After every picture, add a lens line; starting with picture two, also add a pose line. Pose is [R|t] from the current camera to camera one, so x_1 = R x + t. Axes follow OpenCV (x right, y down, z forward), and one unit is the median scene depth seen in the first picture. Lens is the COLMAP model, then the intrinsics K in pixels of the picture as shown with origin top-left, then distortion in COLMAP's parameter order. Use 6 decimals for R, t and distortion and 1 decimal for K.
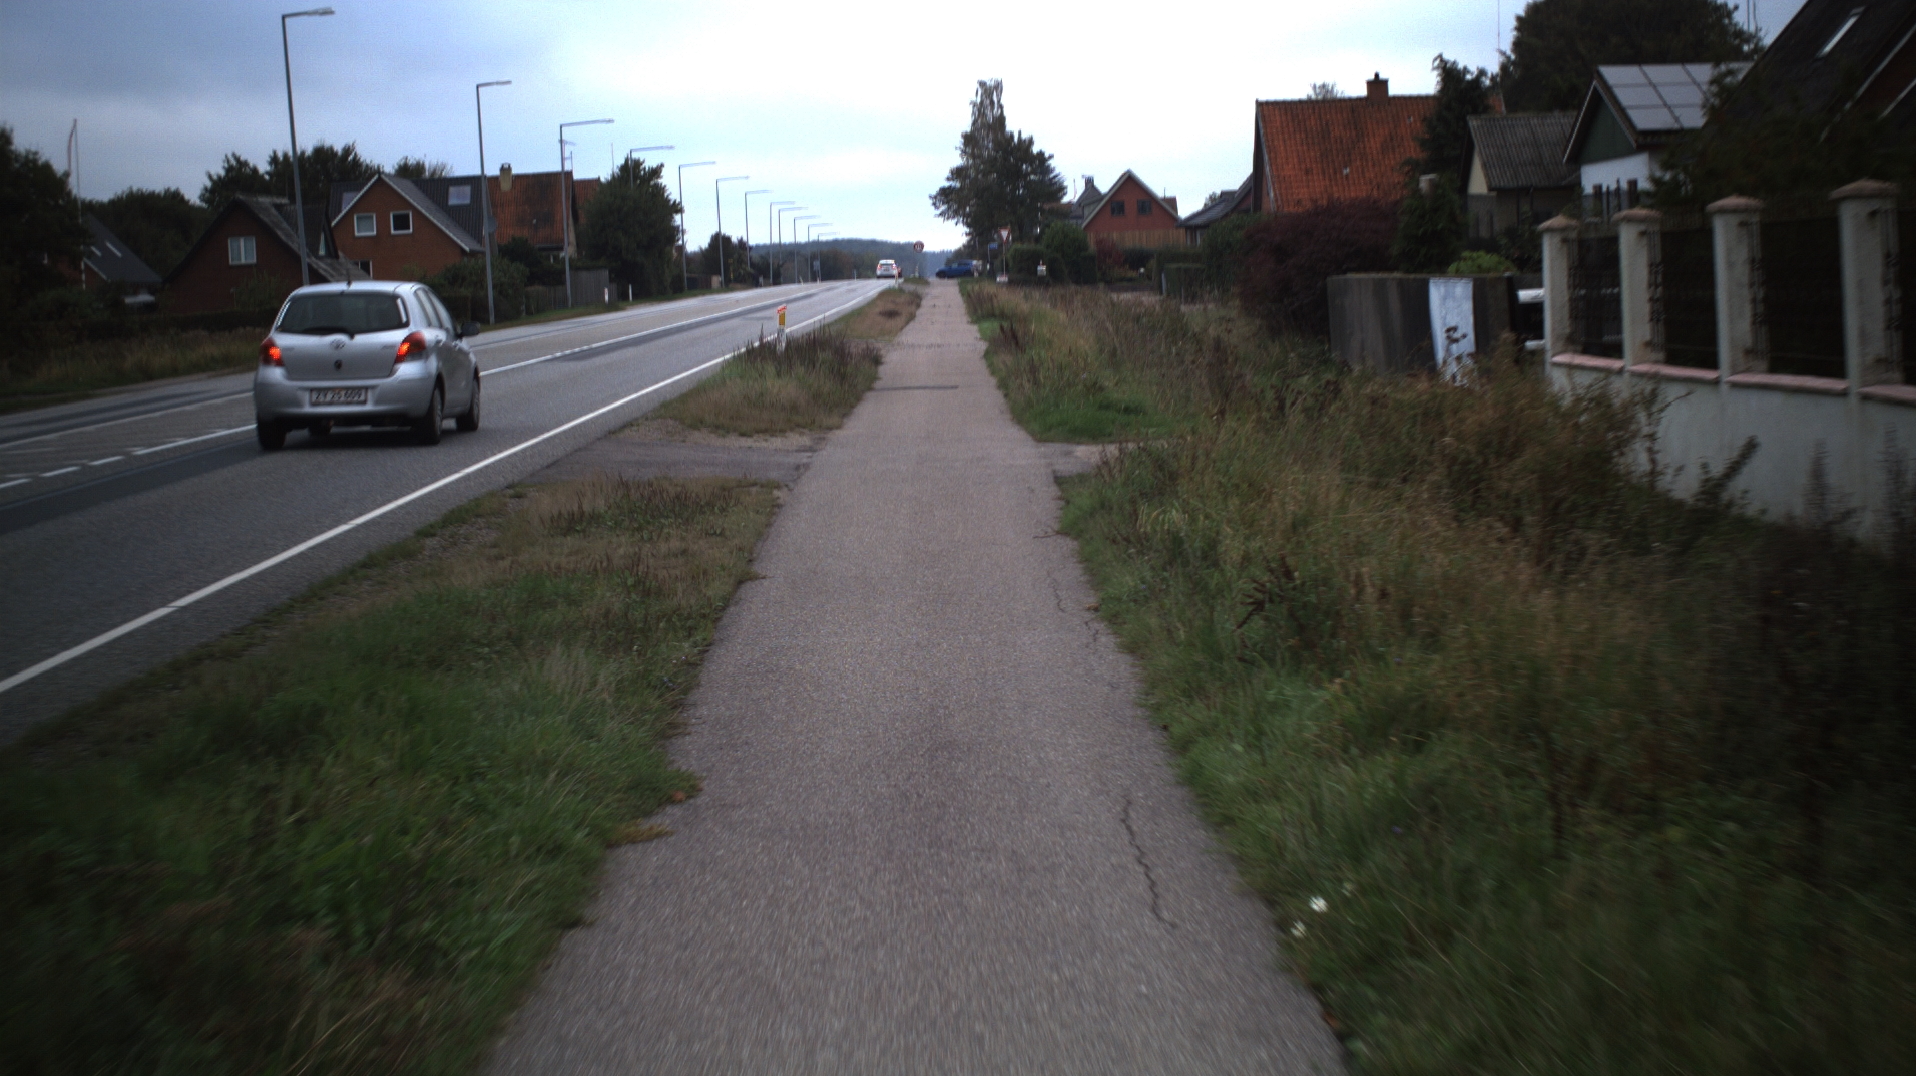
lens RADIAL K [[3182.5, 0, 958.0], [0, 3182.5, 538.0], [0, 0, 1]] dist [-0.282503, 0.259494]
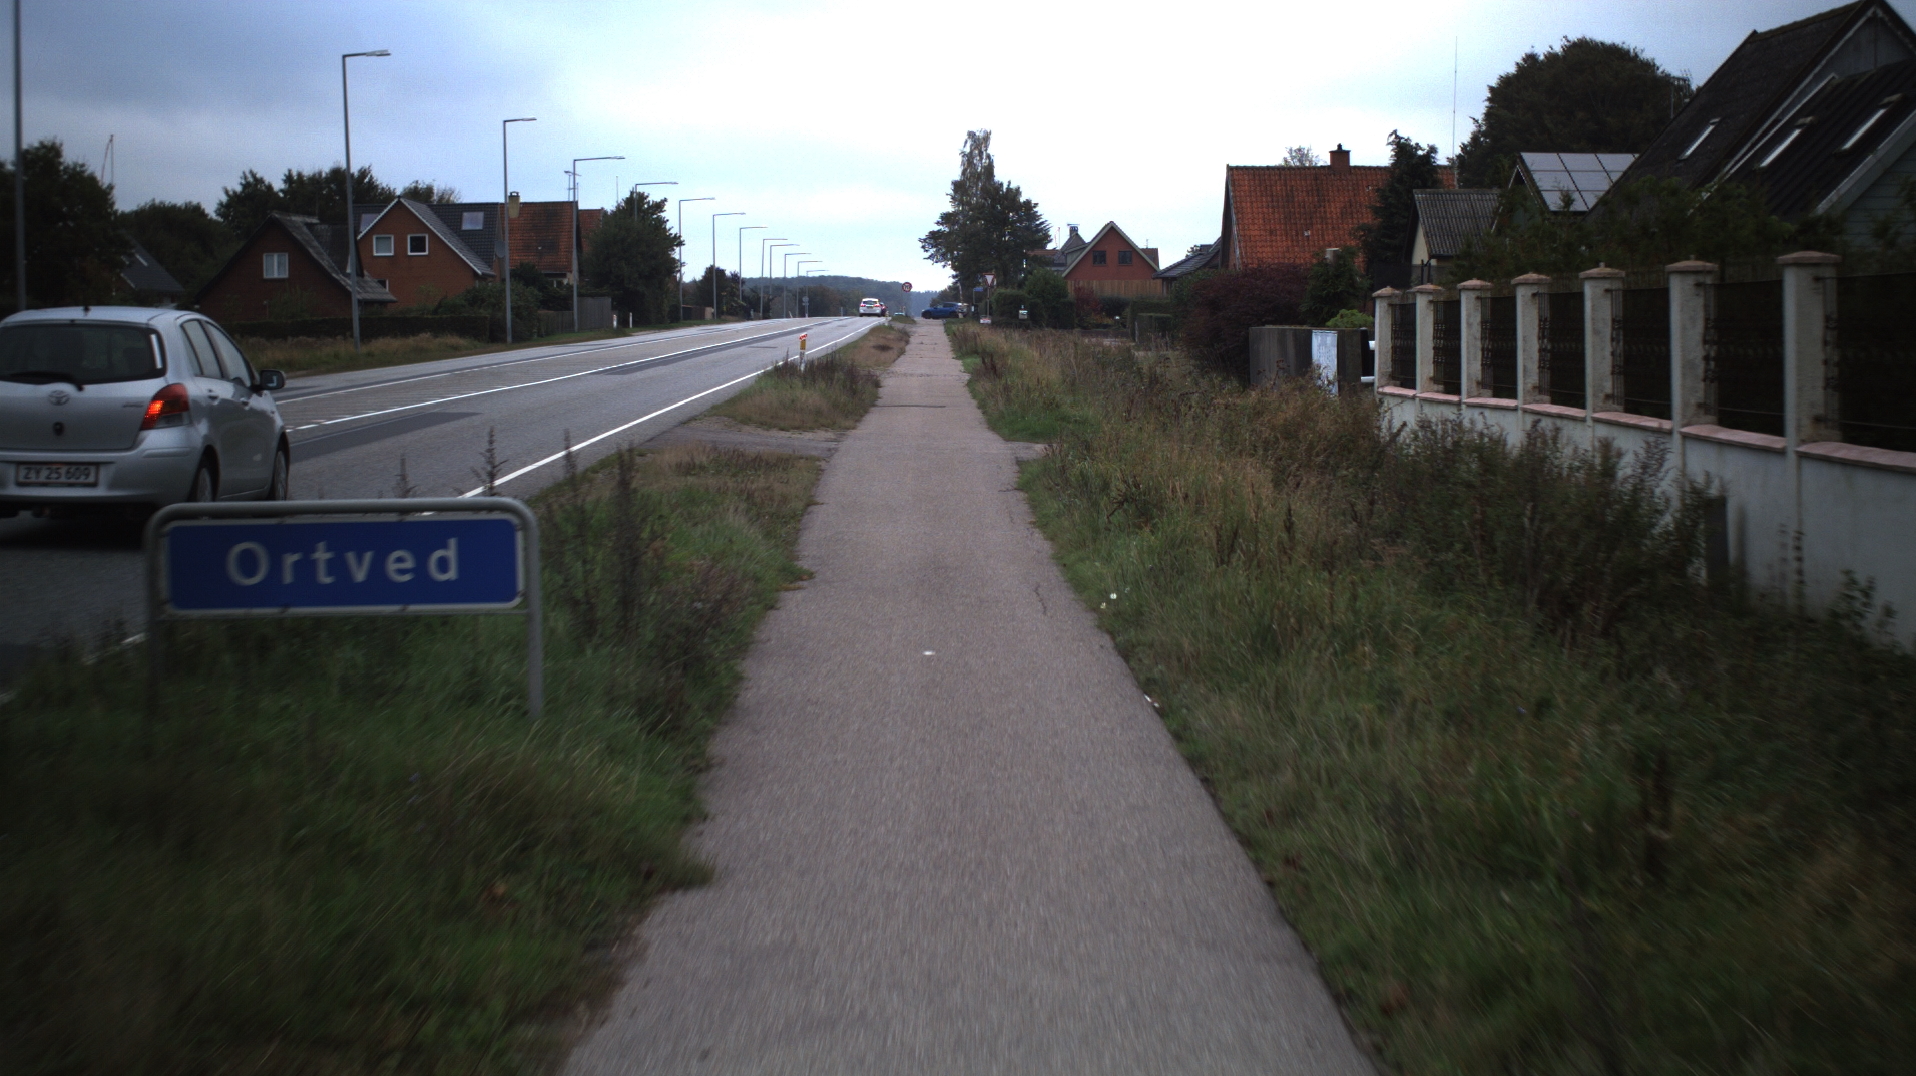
lens RADIAL K [[3182.5, 0, 958.0], [0, 3182.5, 538.0], [0, 0, 1]] dist [-0.282503, 0.259494]
pose [[0.999211, 0.038944, 0.007767, -0.000765], [-0.038840, 0.999159, -0.013140, 0.005410], [-0.008272, 0.012828, 0.999883, -0.062686]]
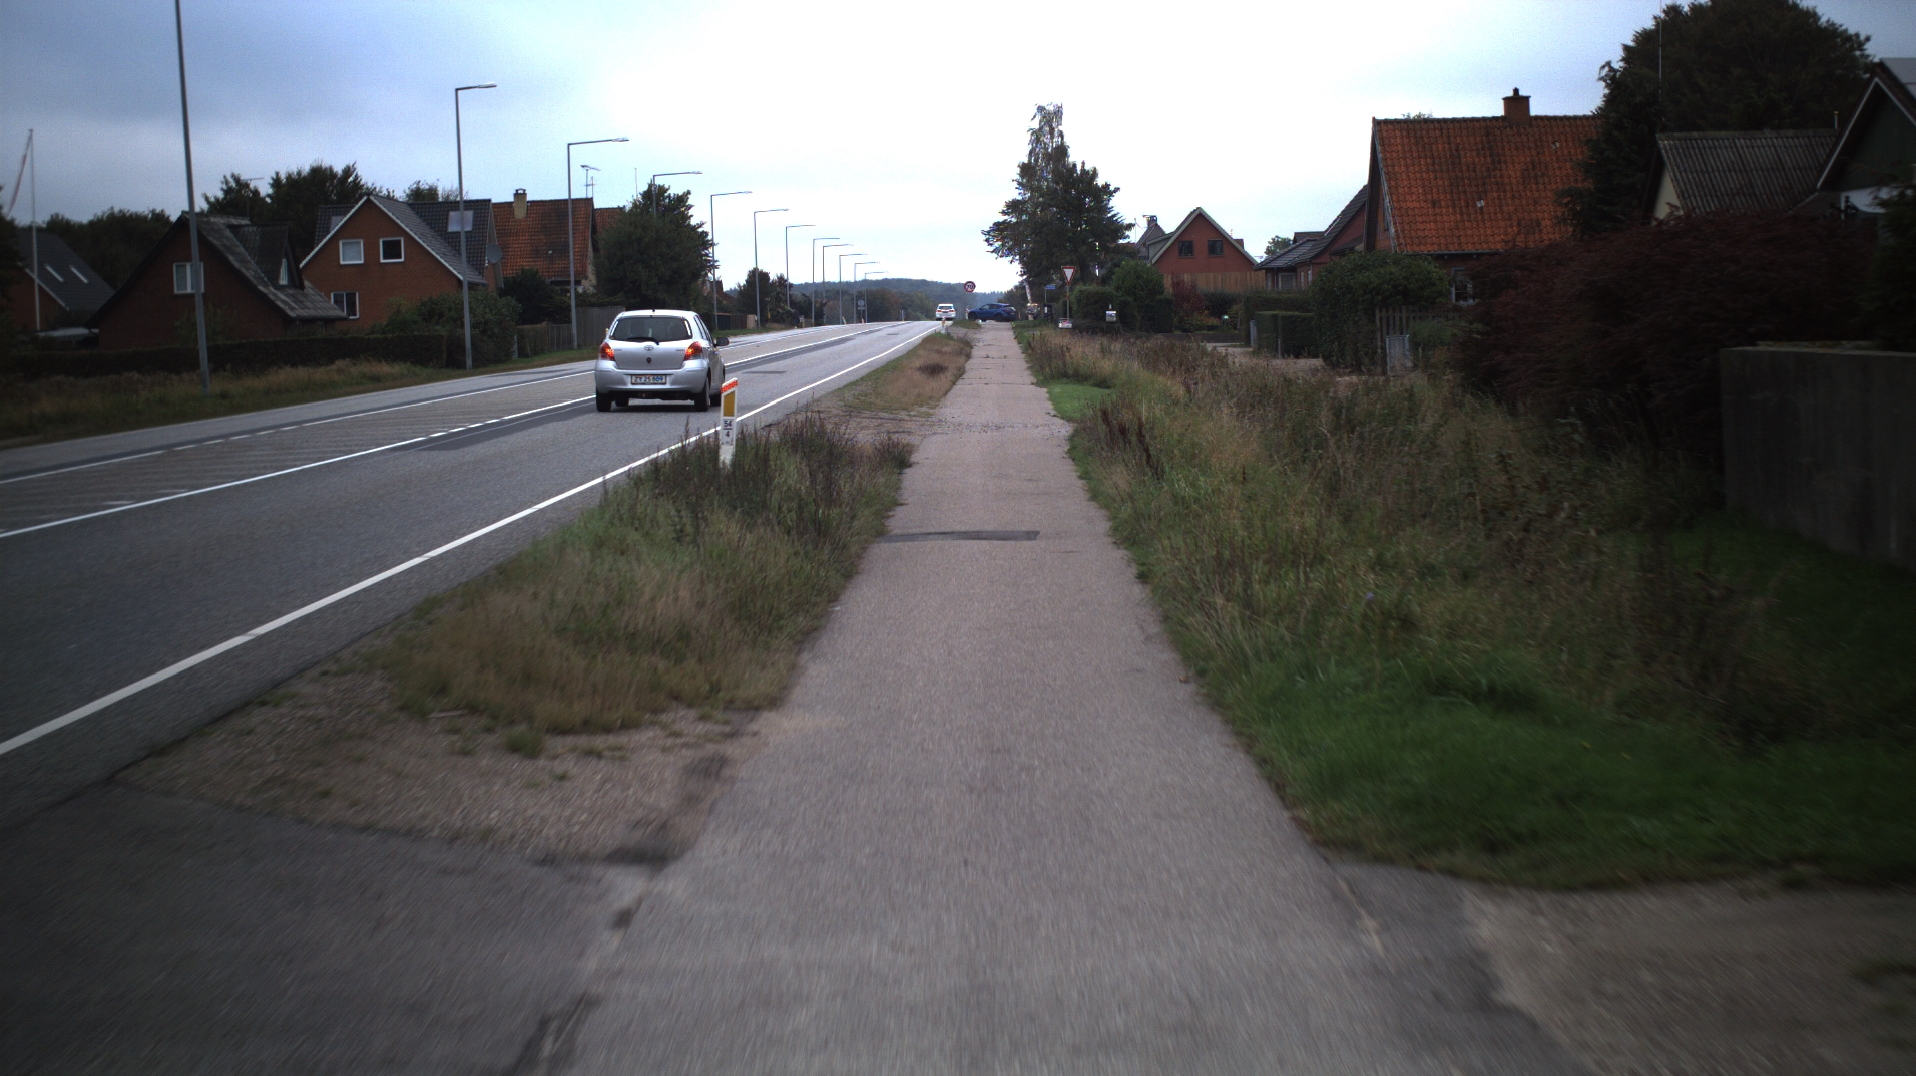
lens RADIAL K [[3182.5, 0, 958.0], [0, 3182.5, 538.0], [0, 0, 1]] dist [-0.282503, 0.259494]
pose [[0.999755, 0.016610, -0.014598, -0.001686], [-0.016798, 0.999776, -0.012839, -0.011059], [0.014382, 0.013081, 0.999811, 0.125253]]
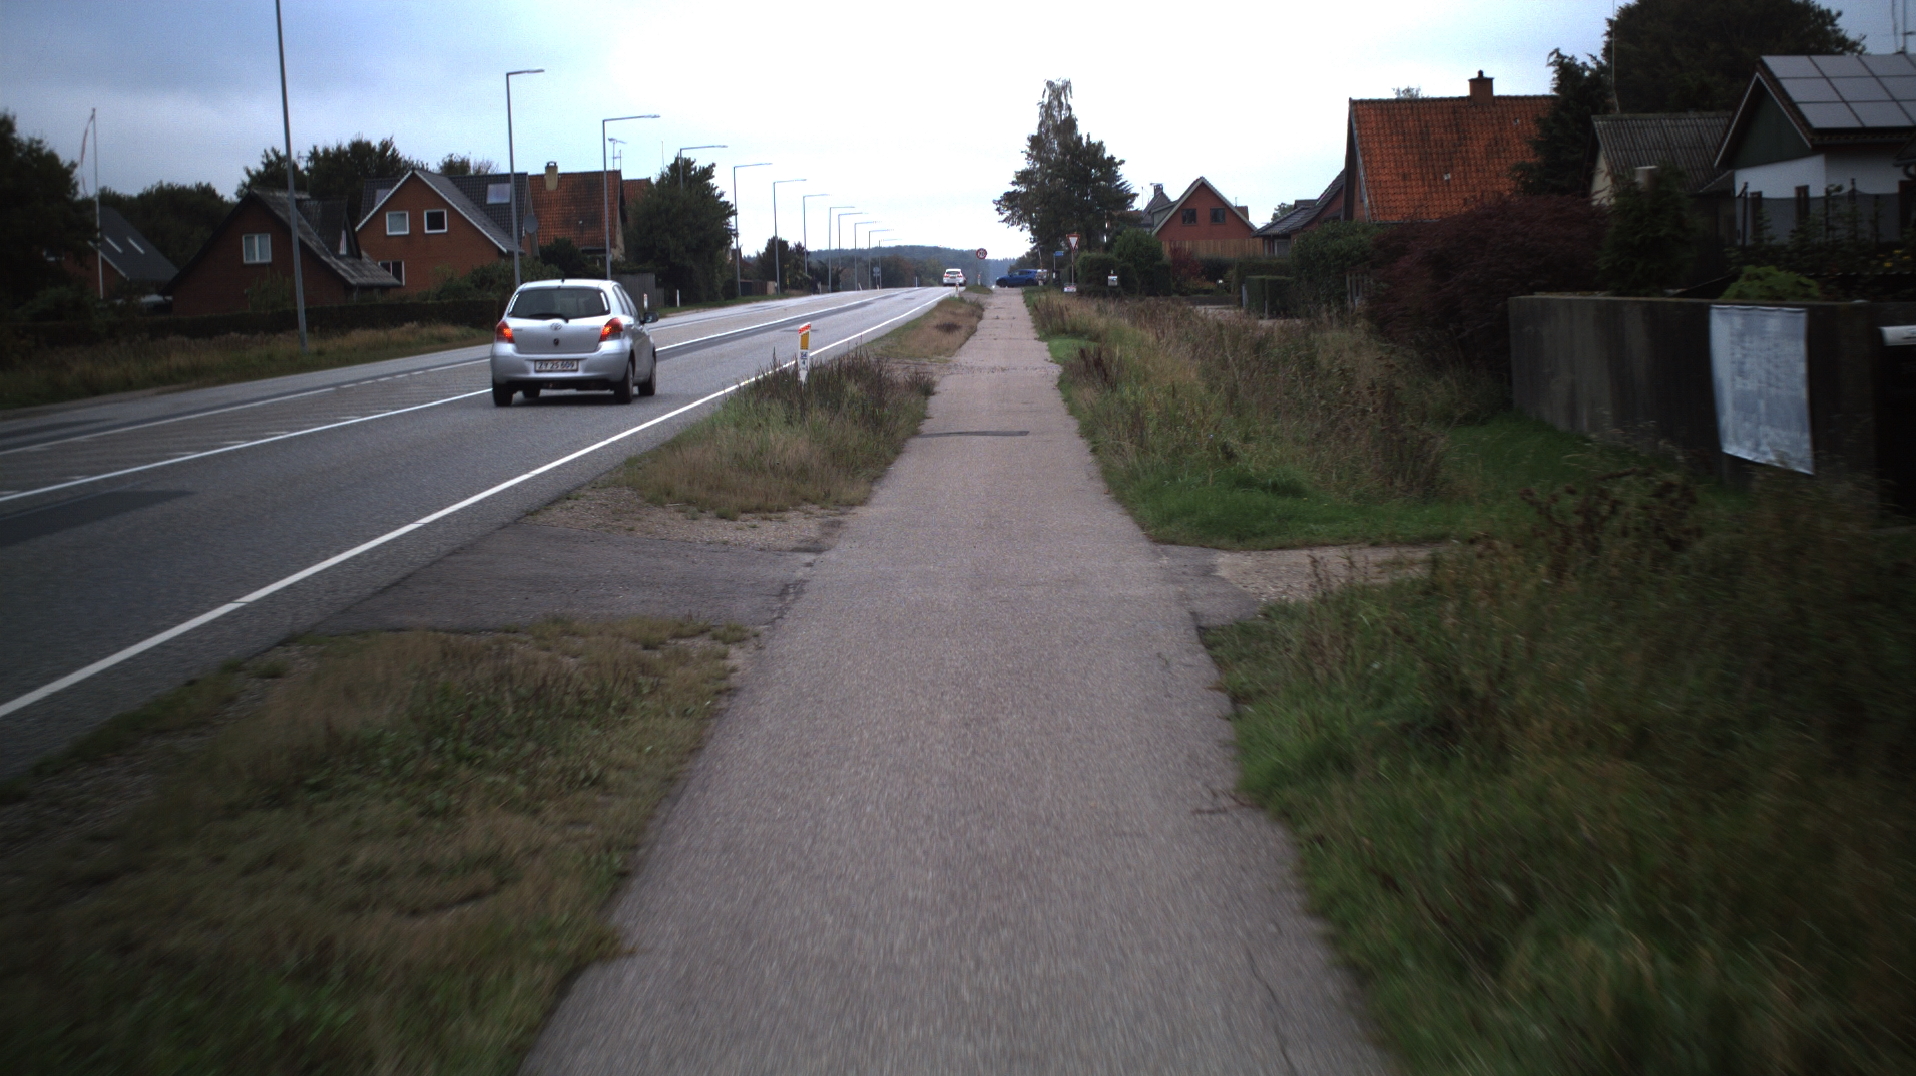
lens RADIAL K [[3182.5, 0, 958.0], [0, 3182.5, 538.0], [0, 0, 1]] dist [-0.282503, 0.259494]
pose [[0.999737, 0.013366, -0.018659, -0.000668], [-0.013412, 0.999907, -0.002312, -0.005482], [0.018626, 0.002562, 0.999823, 0.062681]]
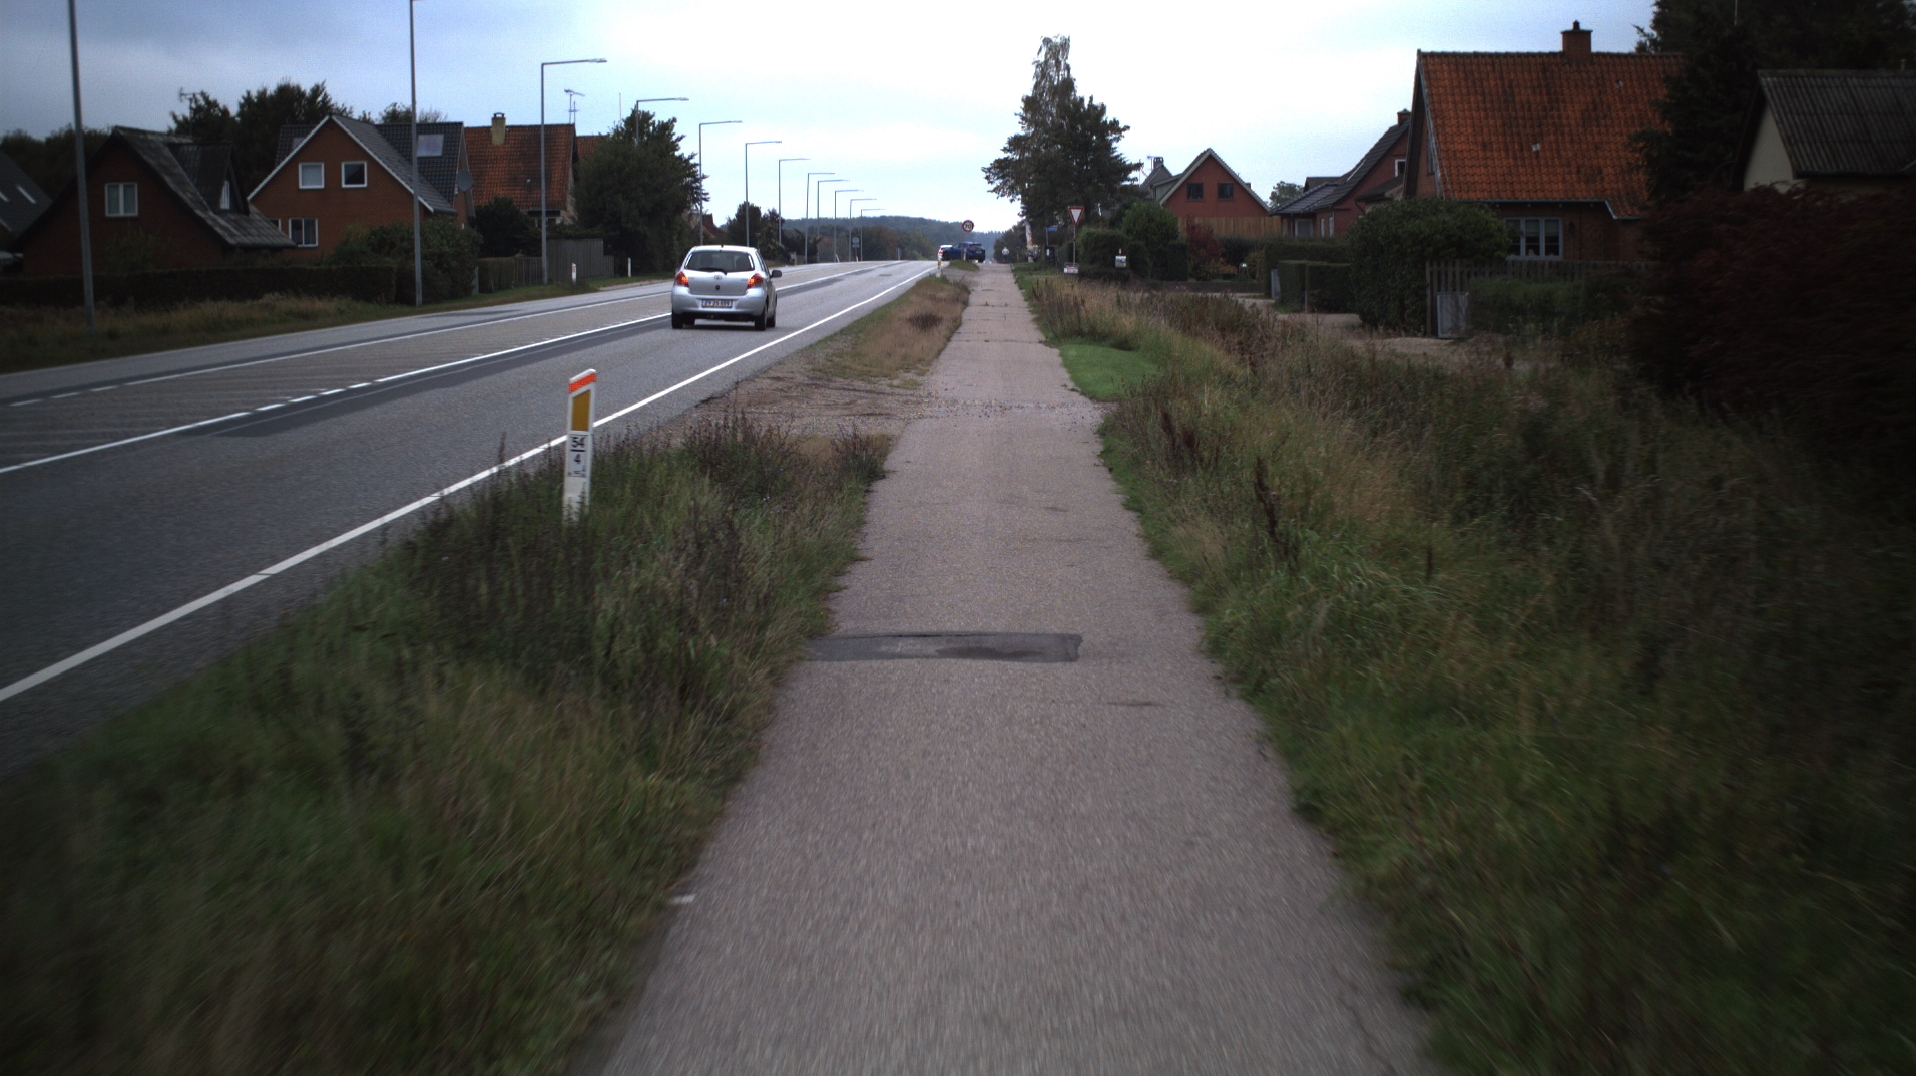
lens RADIAL K [[3182.5, 0, 958.0], [0, 3182.5, 538.0], [0, 0, 1]] dist [-0.282503, 0.259494]
pose [[0.999198, 0.038360, -0.011462, -0.002688], [-0.038290, 0.999247, 0.006195, -0.016913], [0.011691, -0.005751, 0.999915, 0.188165]]
